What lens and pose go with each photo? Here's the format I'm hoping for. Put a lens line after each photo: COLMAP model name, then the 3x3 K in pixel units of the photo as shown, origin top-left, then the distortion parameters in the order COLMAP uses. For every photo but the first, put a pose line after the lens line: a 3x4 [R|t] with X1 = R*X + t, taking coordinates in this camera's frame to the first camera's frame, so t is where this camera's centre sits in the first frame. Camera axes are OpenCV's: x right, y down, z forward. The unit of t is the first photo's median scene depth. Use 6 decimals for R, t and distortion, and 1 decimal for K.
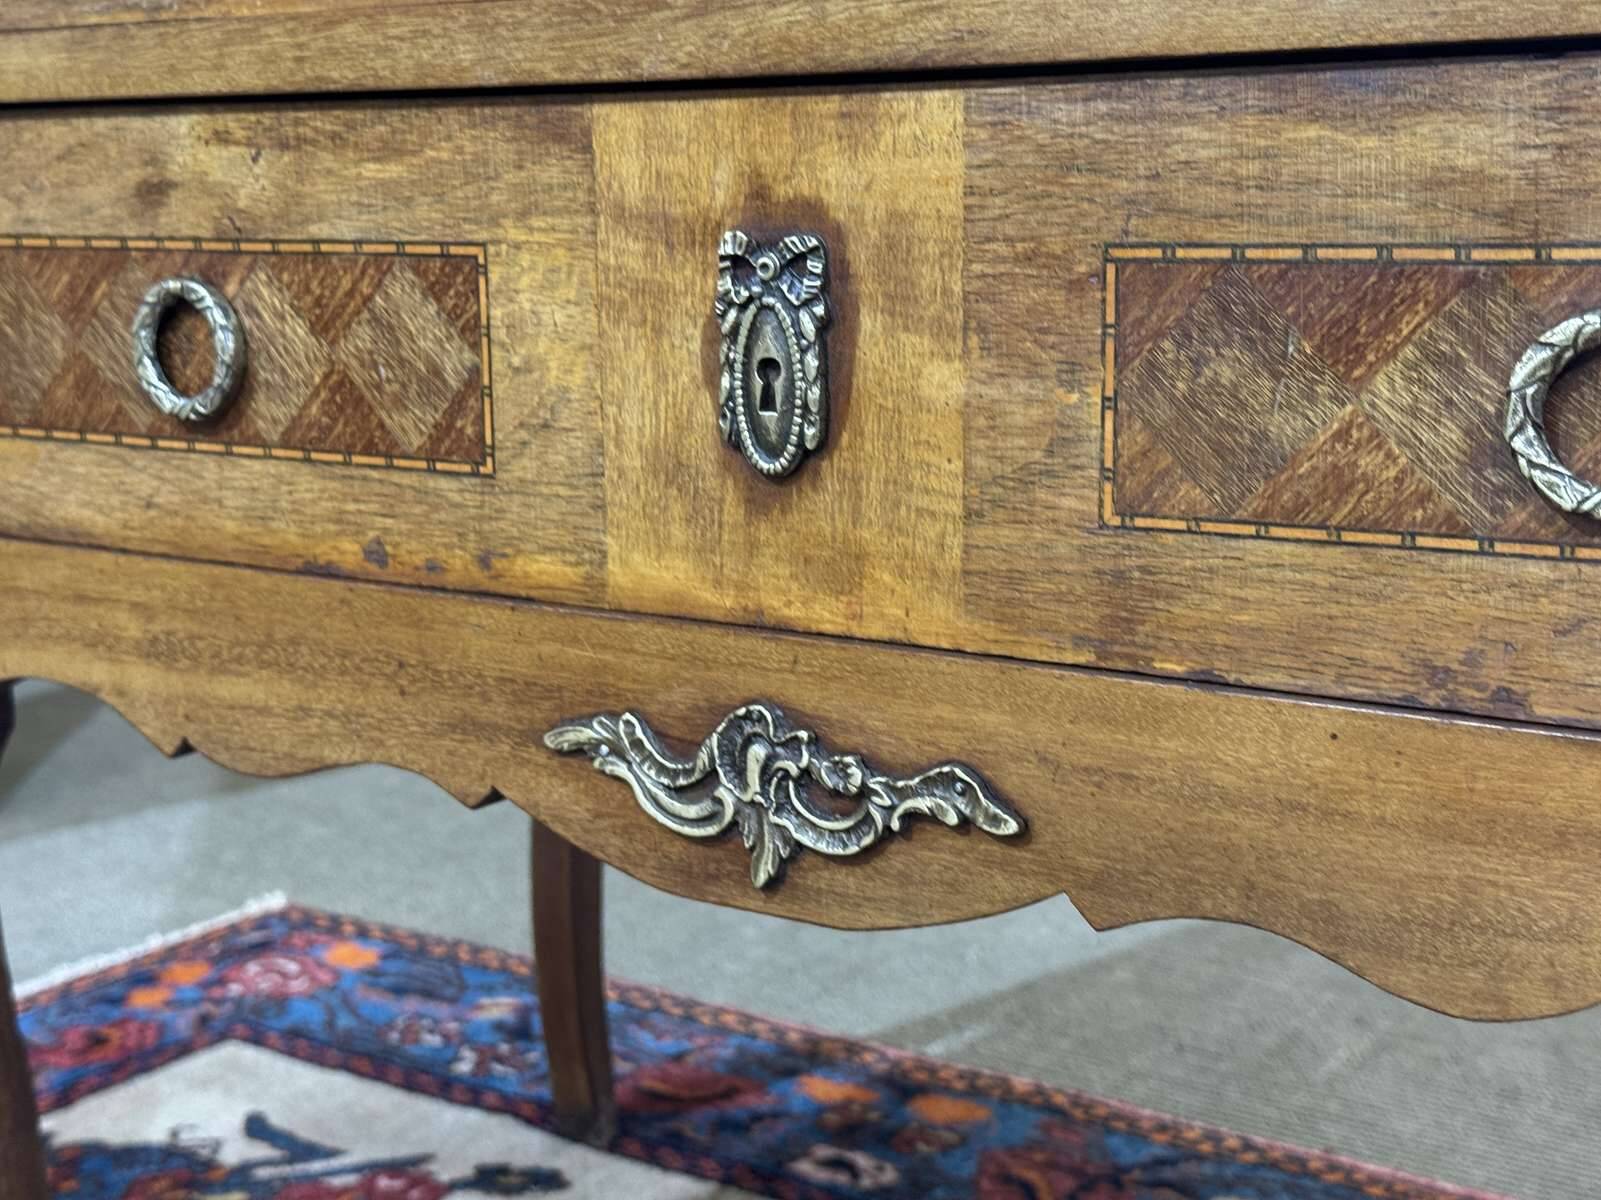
lens RADIAL K [[2340.2, 0, 787.6], [0, 2340.2, 596.6], [0, 0, 1]] dist [0.124713, 0.000000]
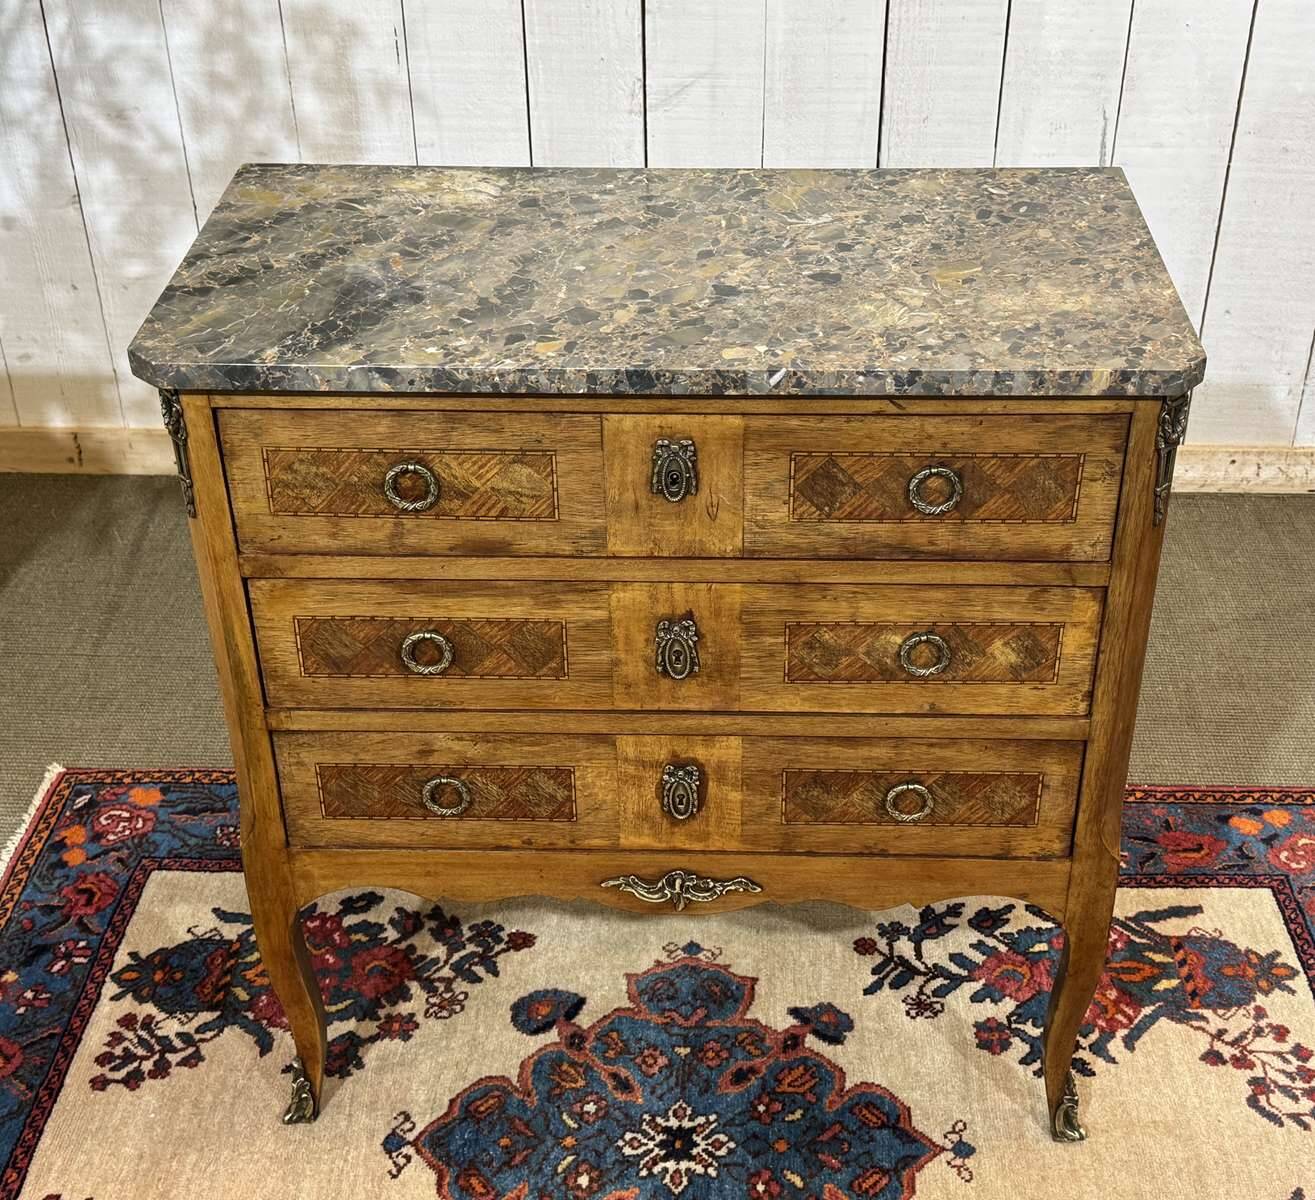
lens RADIAL K [[1866.3, 0, 698.1], [0, 1866.3, 617.3], [0, 0, 1]] dist [0.103688, 0.000000]
pose [[0.835121, -0.295530, 0.463934, -1.137010], [0.090288, 0.905622, 0.414362, -1.410514], [-0.542605, -0.304155, 0.782987, -1.086410]]
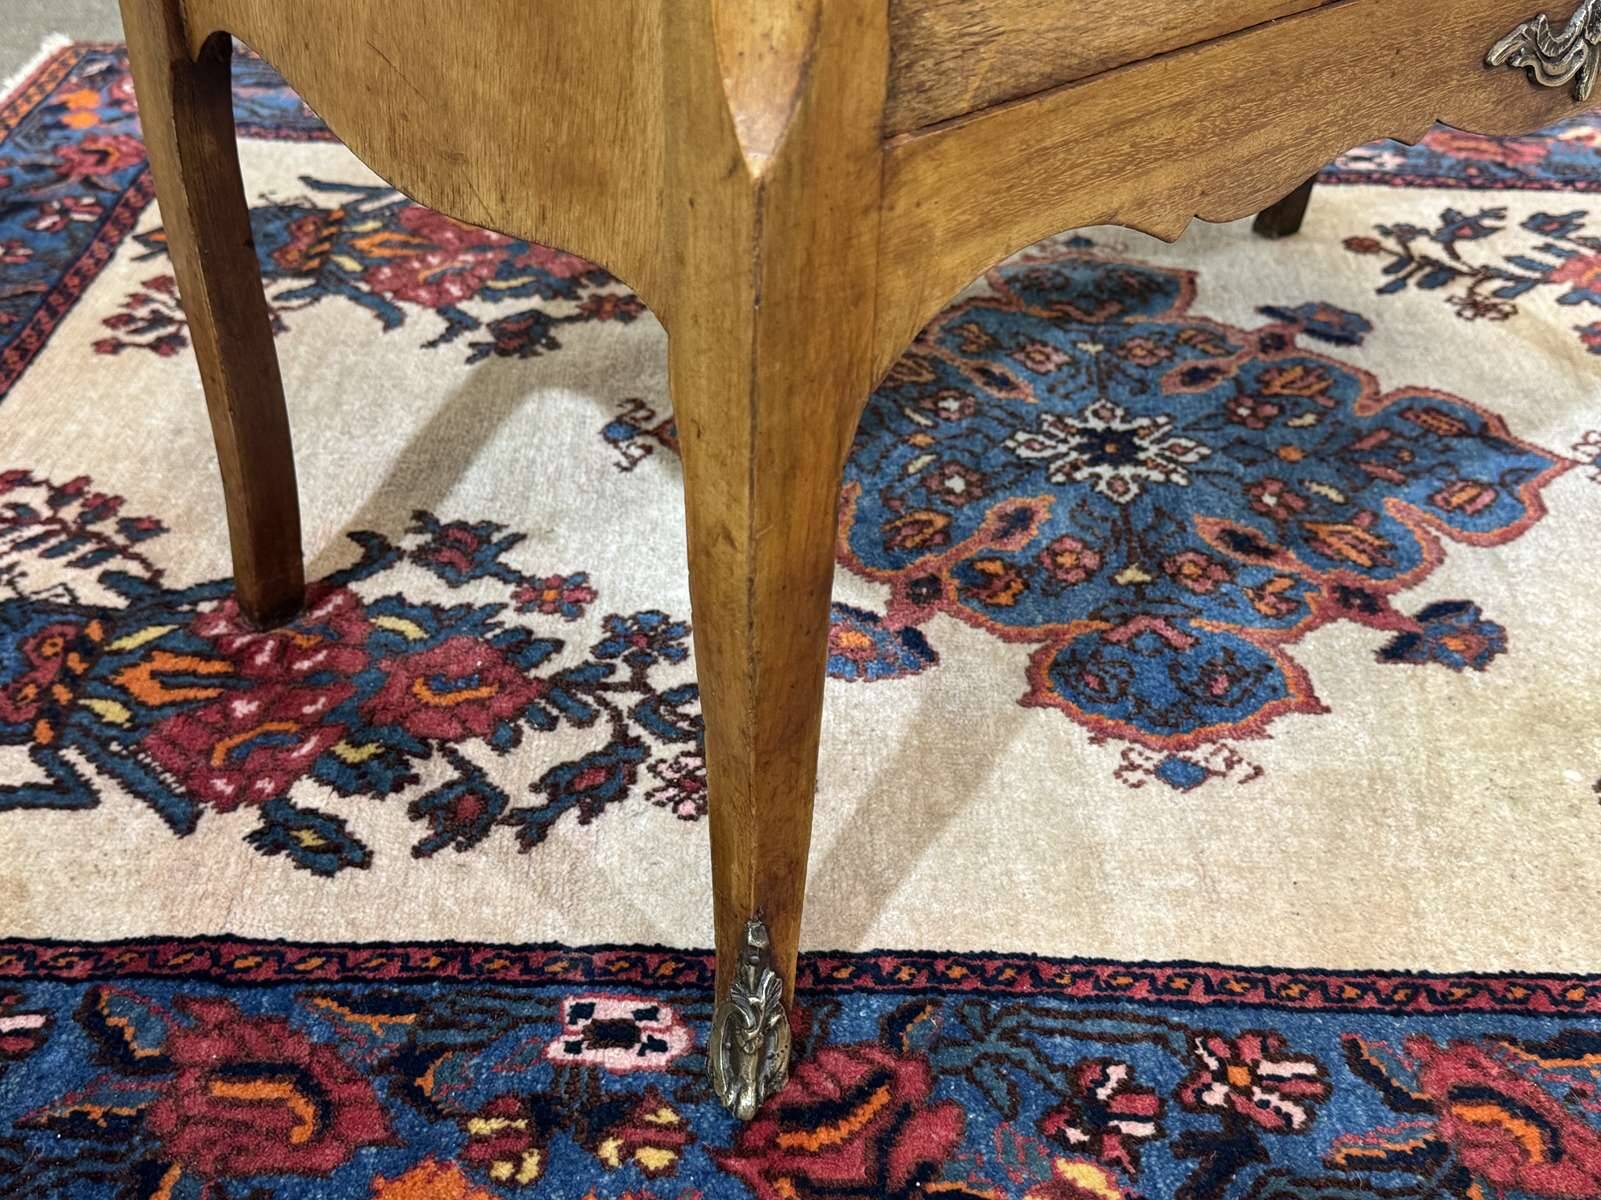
lens RADIAL K [[1882.0, 0, 801.8], [0, 1882.0, 614.2], [0, 0, 1]] dist [0.105680, 0.000000]
pose [[0.835470, -0.290773, 0.466306, -1.114630], [0.060337, 0.891951, 0.448087, -0.071287], [-0.546214, -0.346228, 0.762743, -0.202066]]
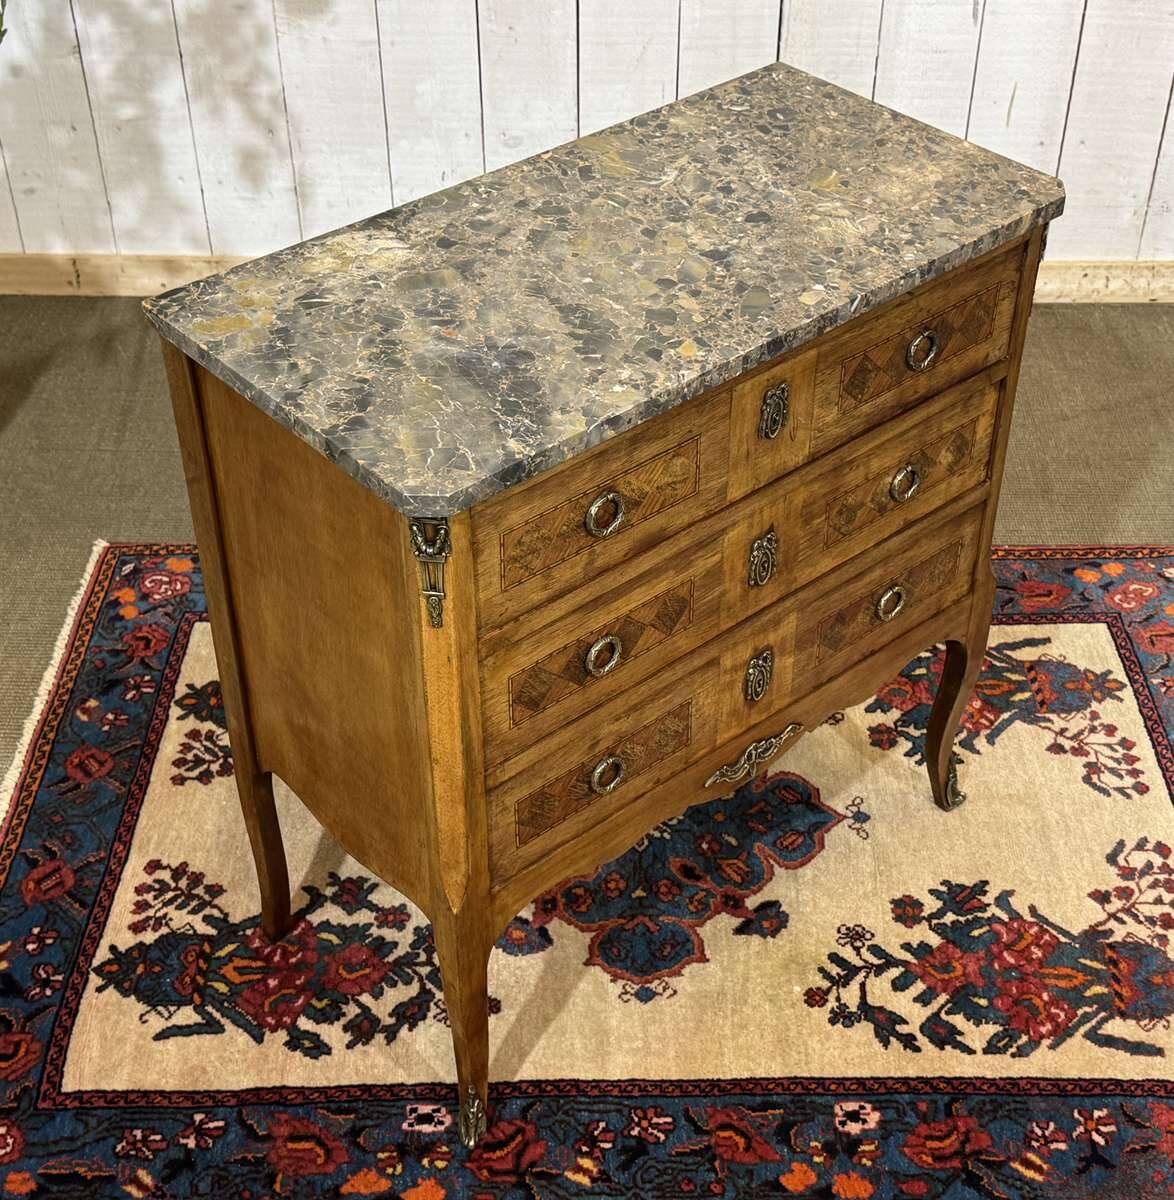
lens RADIAL K [[1876.9, 0, 606.7], [0, 1876.9, 600.4], [0, 0, 1]] dist [0.138308, 0.000000]
pose [[0.820367, -0.343016, 0.457534, -1.679510], [0.090770, 0.868082, 0.488052, -1.675559], [-0.564586, -0.358852, 0.743282, -1.634405]]
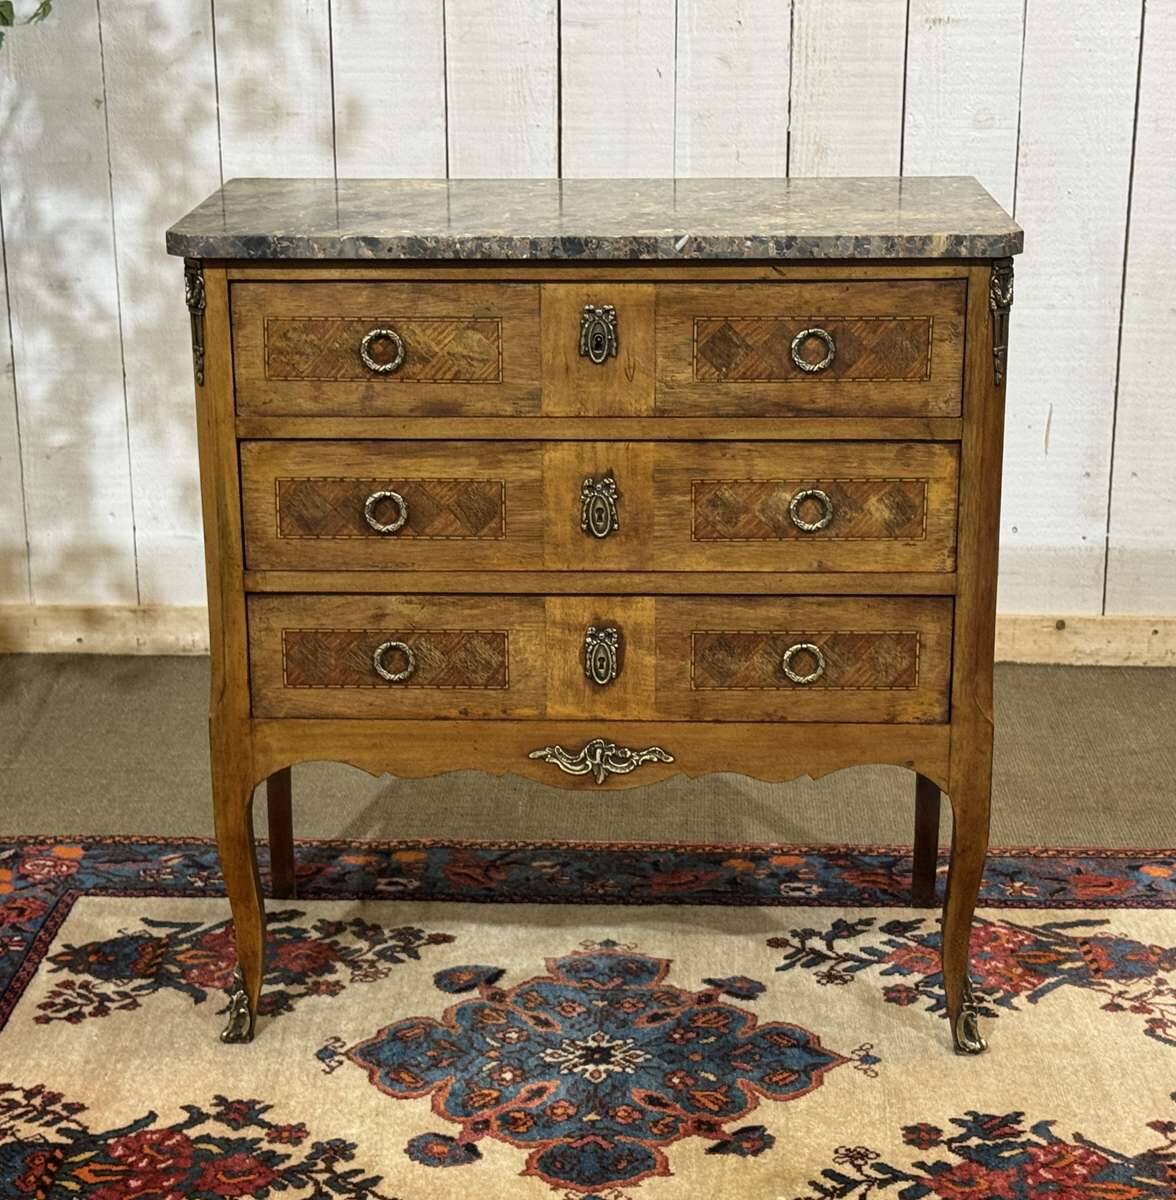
lens RADIAL K [[2479.8, 0, 565.9], [0, 2479.8, 621.6], [0, 0, 1]] dist [0.126717, 0.000000]
pose [[0.841821, -0.151737, 0.517990, -2.103914], [0.091372, 0.985883, 0.140303, -0.711852], [-0.531967, -0.070780, 0.843802, -2.399967]]
